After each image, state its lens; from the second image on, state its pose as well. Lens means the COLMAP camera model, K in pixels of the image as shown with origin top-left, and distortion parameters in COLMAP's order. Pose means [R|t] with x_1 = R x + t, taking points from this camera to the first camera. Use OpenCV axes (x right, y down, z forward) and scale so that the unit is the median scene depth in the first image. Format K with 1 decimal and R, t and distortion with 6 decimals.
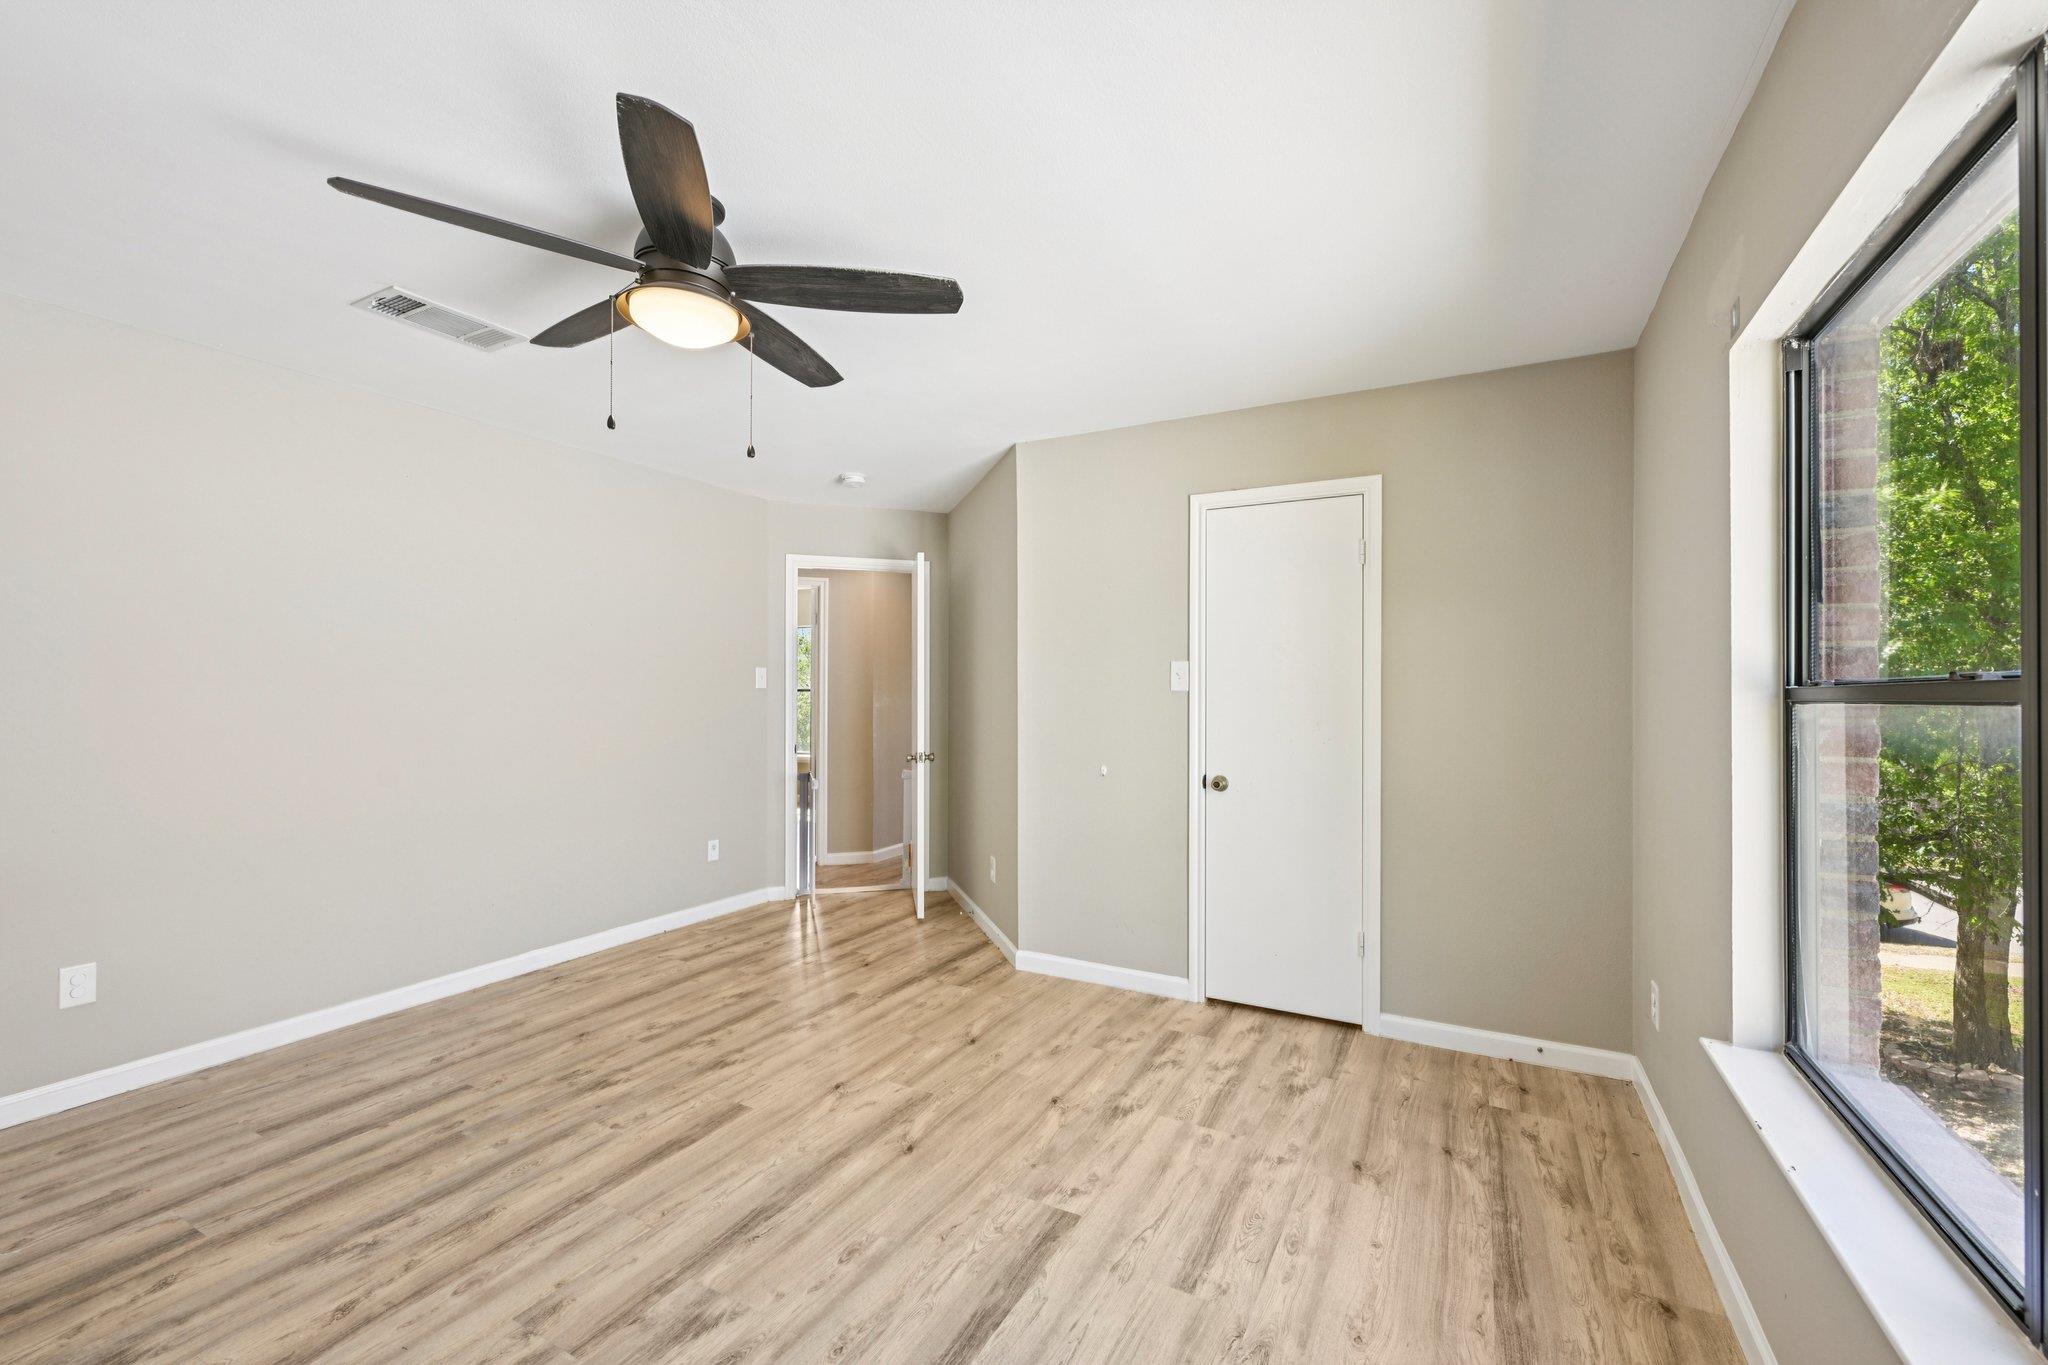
lens RADIAL K [[844.1, 0, 1009.5], [0, 844.1, 674.2], [0, 0, 1]] dist [0.001918, 0.000084]
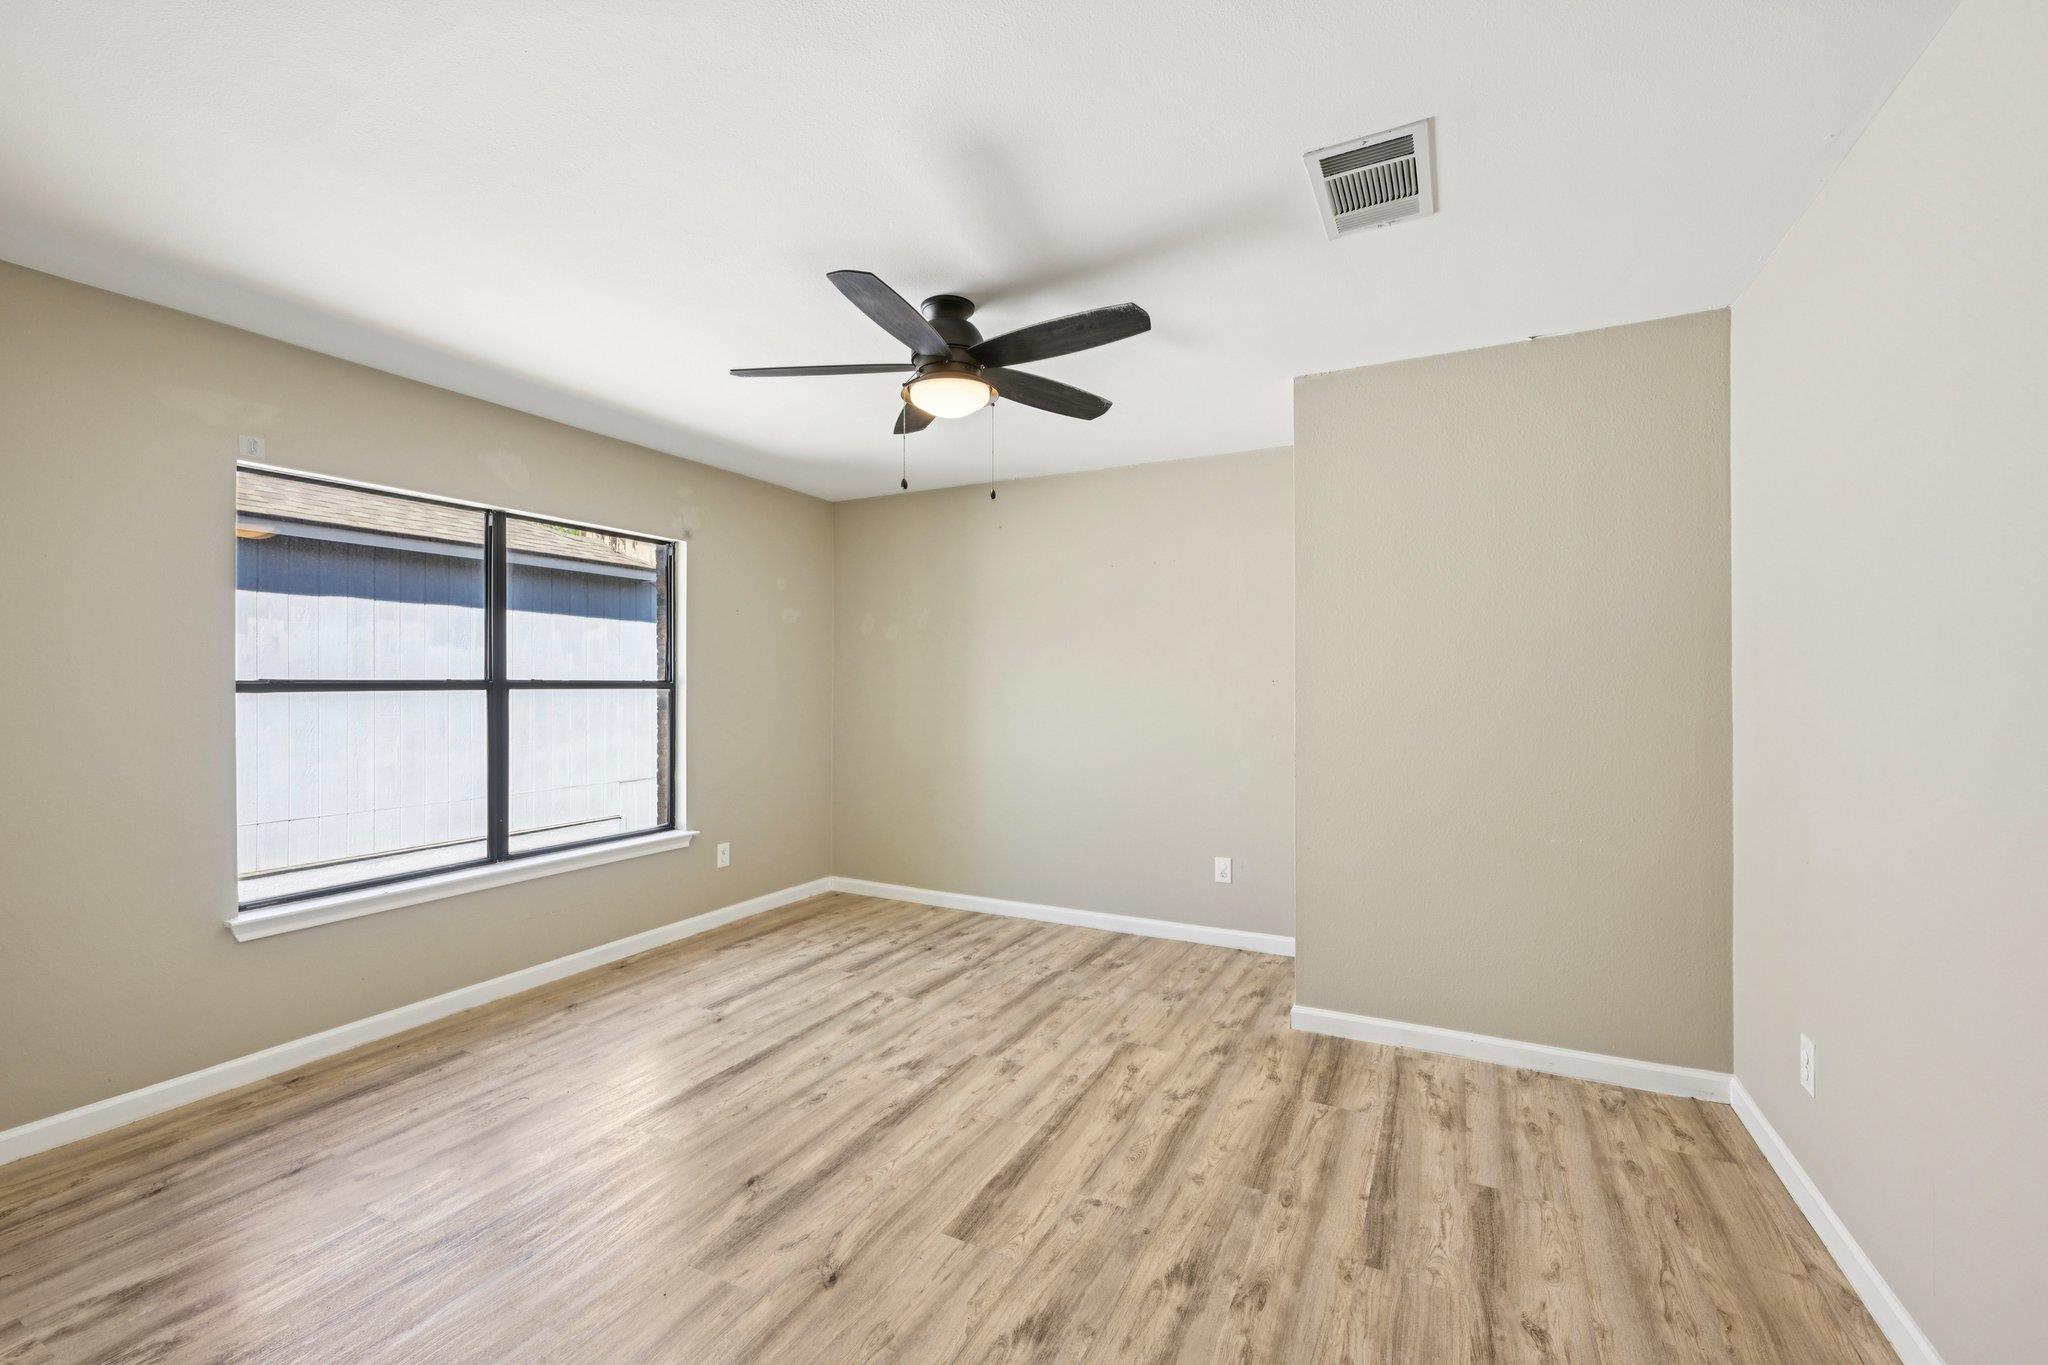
lens RADIAL K [[844.1, 0, 1018.6], [0, 844.1, 681.9], [0, 0, 1]] dist [0.001918, 0.000084]
pose [[-0.999407, -0.001427, -0.034413, -0.414166], [-0.000569, 0.999689, -0.024944, 0.040019], [0.034438, -0.024910, -0.999096, 2.135613]]
